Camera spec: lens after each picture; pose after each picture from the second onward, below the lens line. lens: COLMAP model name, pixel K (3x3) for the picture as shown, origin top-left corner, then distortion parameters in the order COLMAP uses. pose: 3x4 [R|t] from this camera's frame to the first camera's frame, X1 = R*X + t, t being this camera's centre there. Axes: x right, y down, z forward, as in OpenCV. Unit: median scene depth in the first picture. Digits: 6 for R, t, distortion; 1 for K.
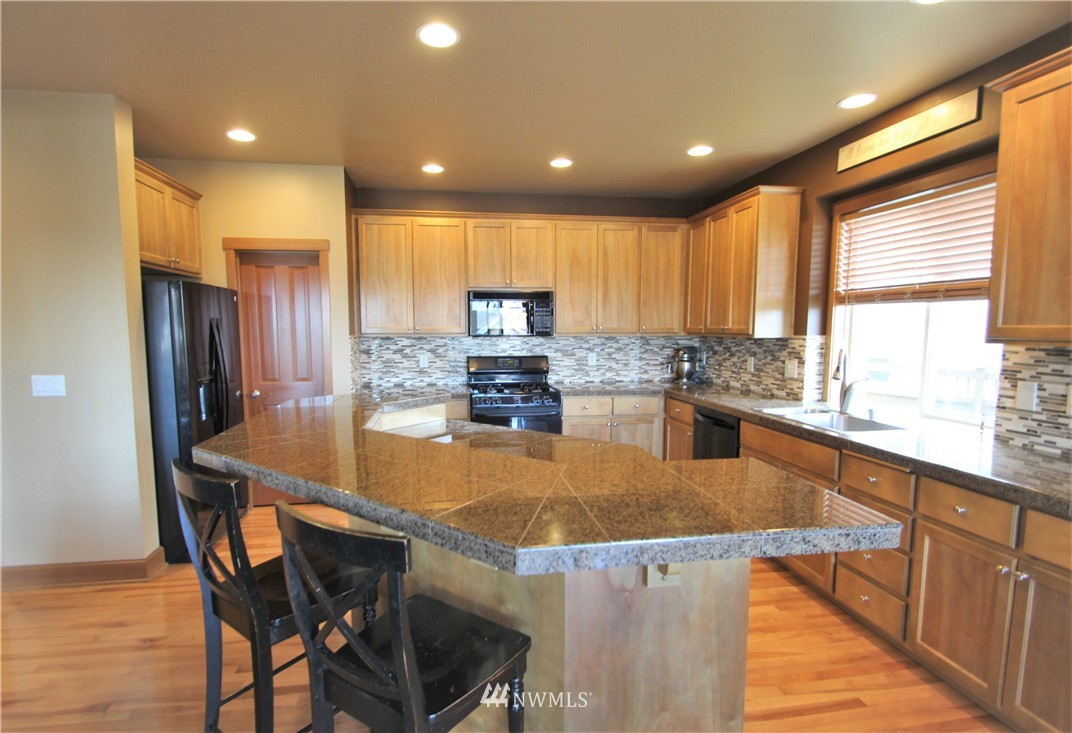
lens RADIAL K [[523.0, 0, 524.5], [0, 523.0, 378.1], [0, 0, 1]] dist [0.008147, -0.010531]
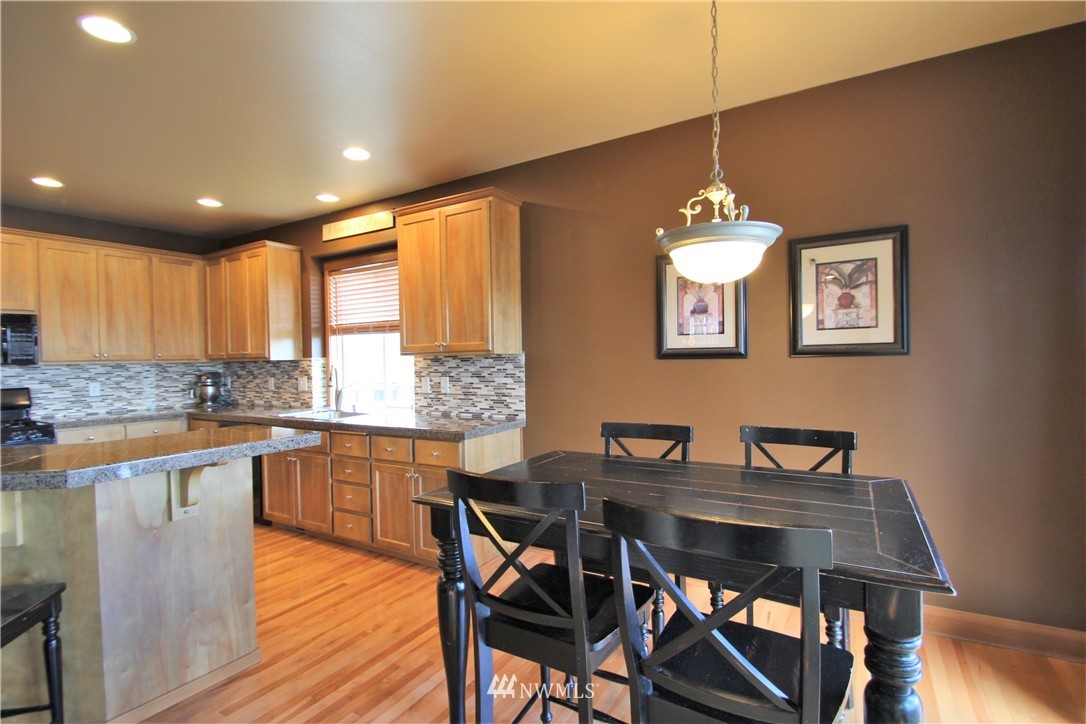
lens RADIAL K [[503.5, 0, 551.7], [0, 503.5, 364.4], [0, 0, 1]] dist [0.006960, -0.013497]
pose [[0.633891, -0.021809, 0.773115, -0.057785], [0.093762, 0.994397, -0.048826, 0.051876], [-0.767718, 0.103439, 0.632384, -0.253803]]
